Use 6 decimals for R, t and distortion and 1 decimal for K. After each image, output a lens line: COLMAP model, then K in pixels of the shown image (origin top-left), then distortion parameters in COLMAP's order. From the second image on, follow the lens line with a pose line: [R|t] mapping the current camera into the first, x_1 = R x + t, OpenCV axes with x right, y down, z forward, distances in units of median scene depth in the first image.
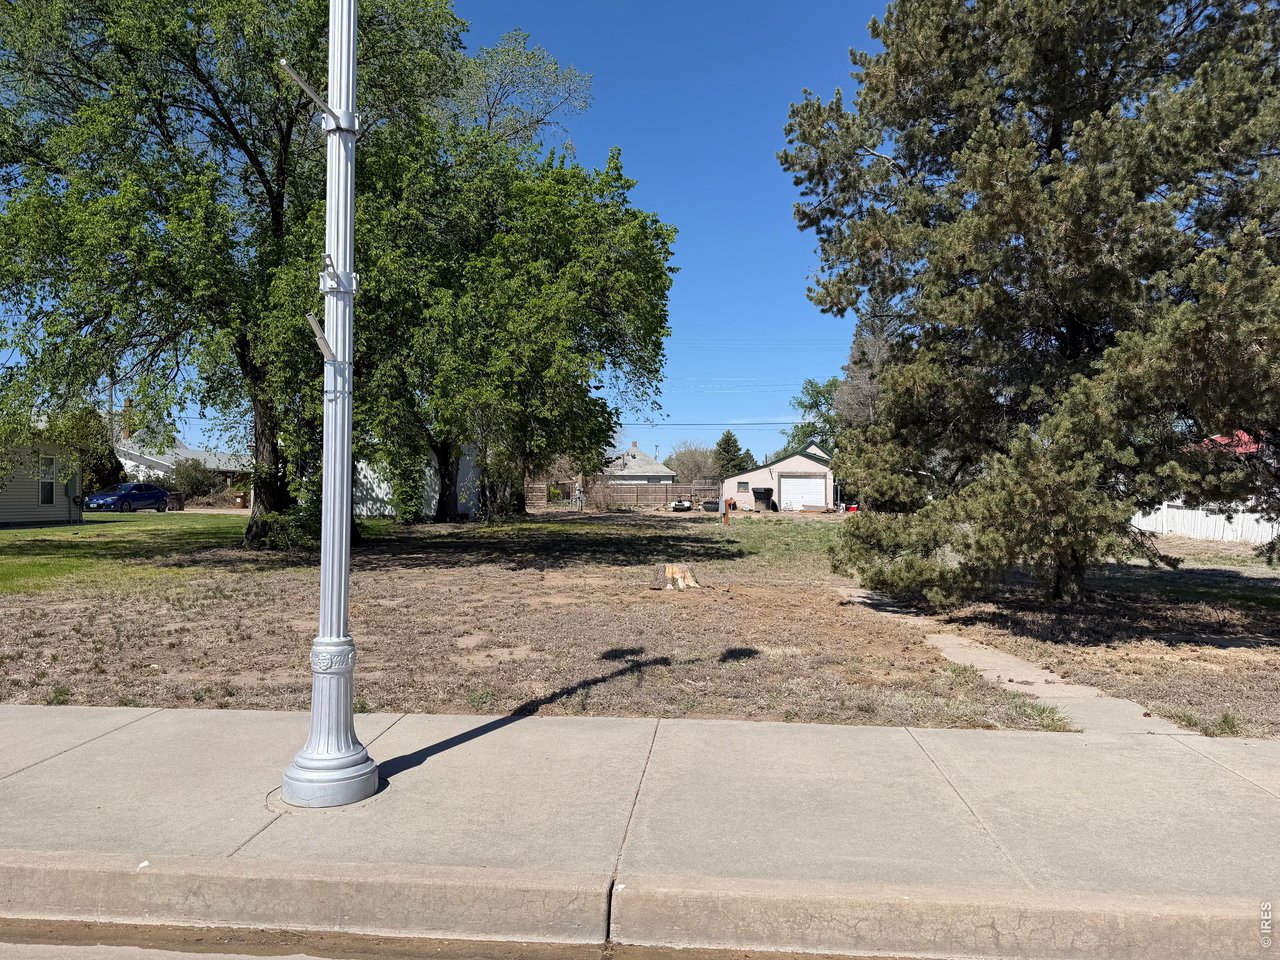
lens RADIAL K [[899.9, 0, 631.1], [0, 899.9, 475.9], [0, 0, 1]] dist [0.056311, -0.067049]
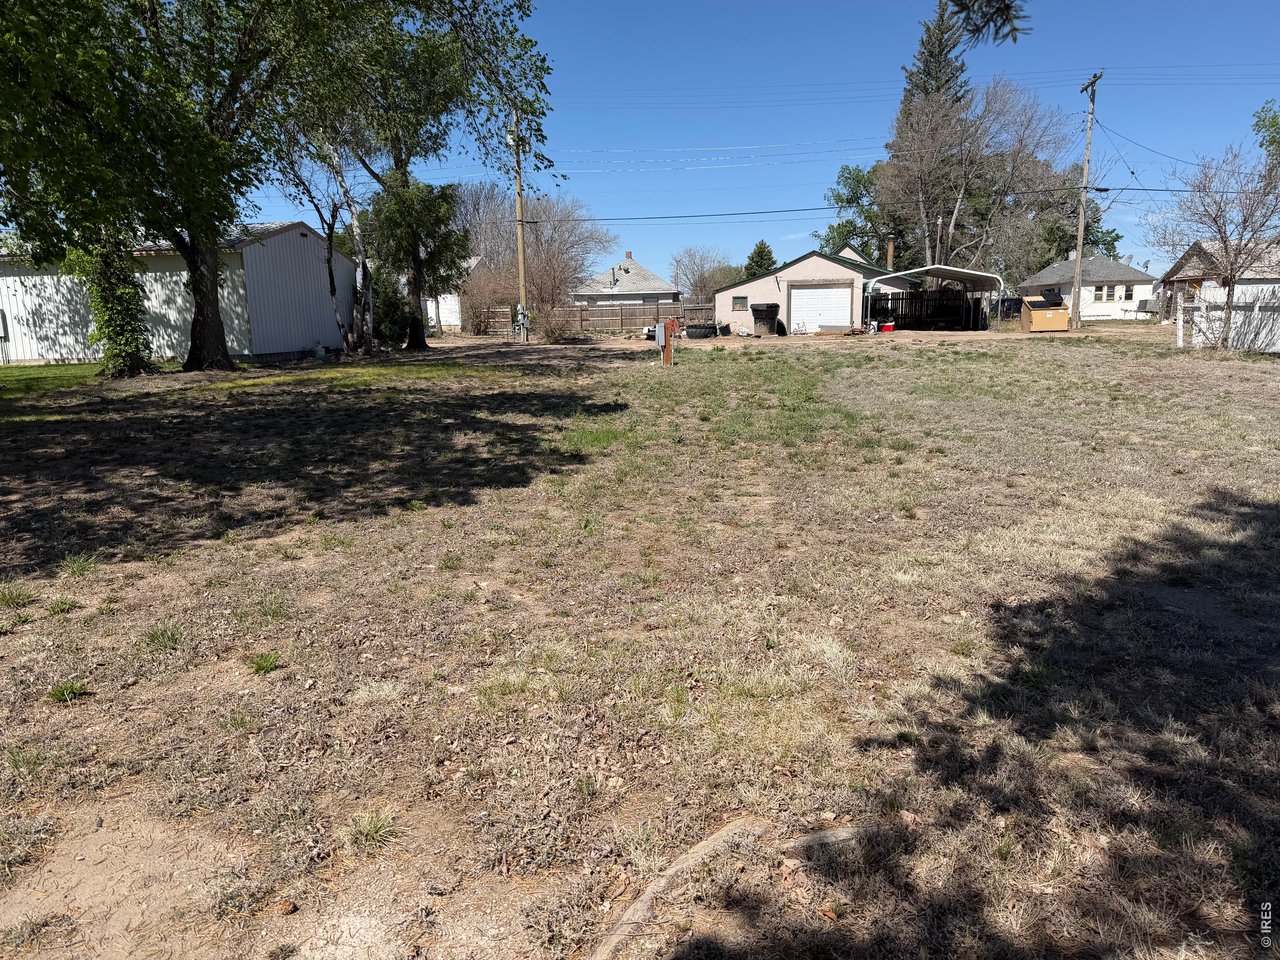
lens RADIAL K [[891.3, 0, 627.3], [0, 891.3, 492.0], [0, 0, 1]] dist [0.095249, -0.127994]
pose [[0.998236, -0.017288, -0.056789, 0.121550], [0.028897, 0.977175, 0.210462, 0.010609], [0.051854, -0.211732, 0.975951, 0.406235]]
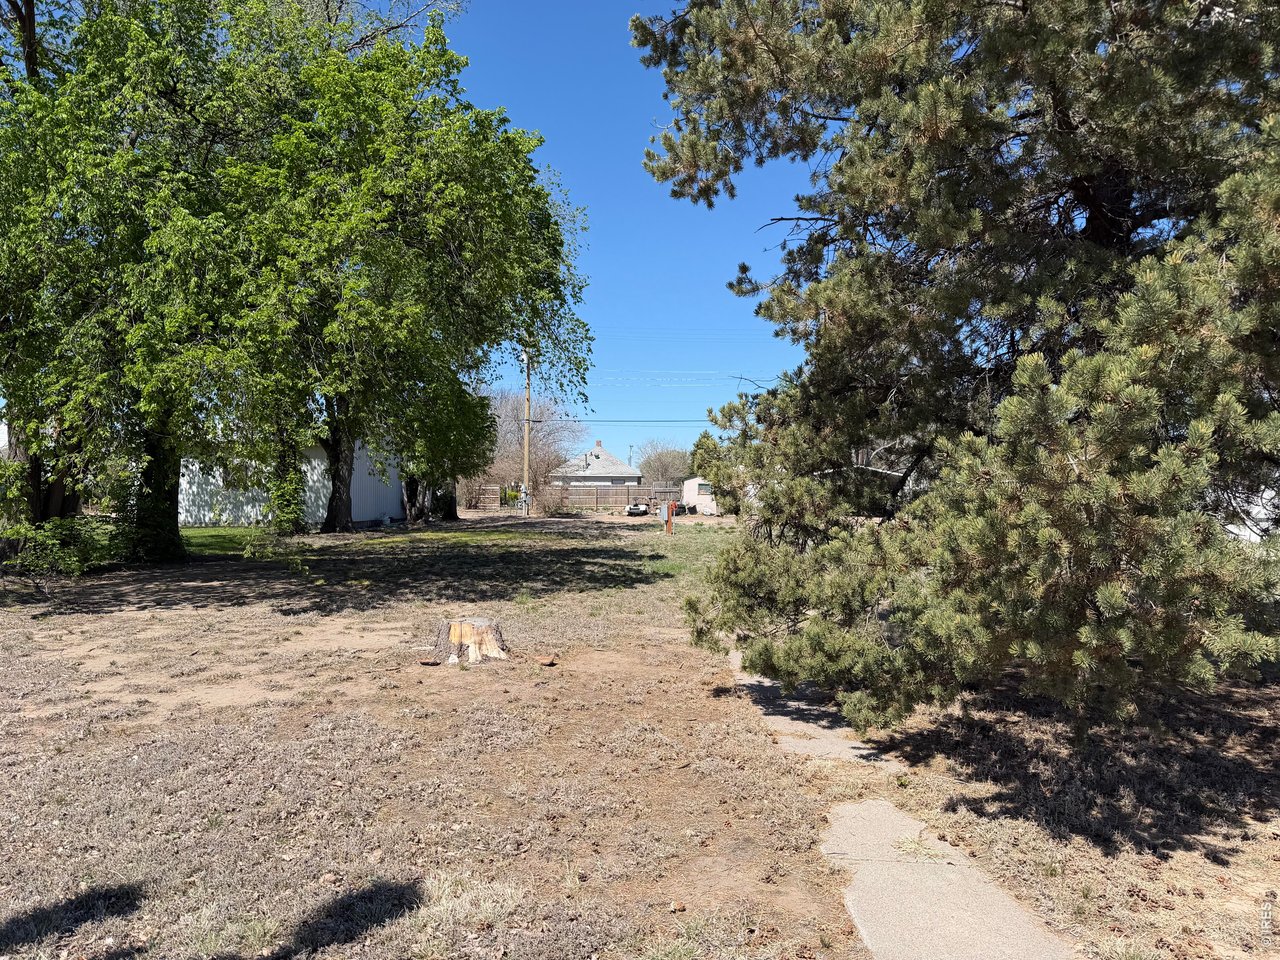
lens RADIAL K [[899.9, 0, 631.1], [0, 899.9, 475.9], [0, 0, 1]] dist [0.056311, -0.067049]
pose [[0.999868, -0.001357, 0.016185, 0.060574], [0.001368, 0.999999, -0.000632, -0.000796], [-0.016184, 0.000654, 0.999869, 0.146463]]
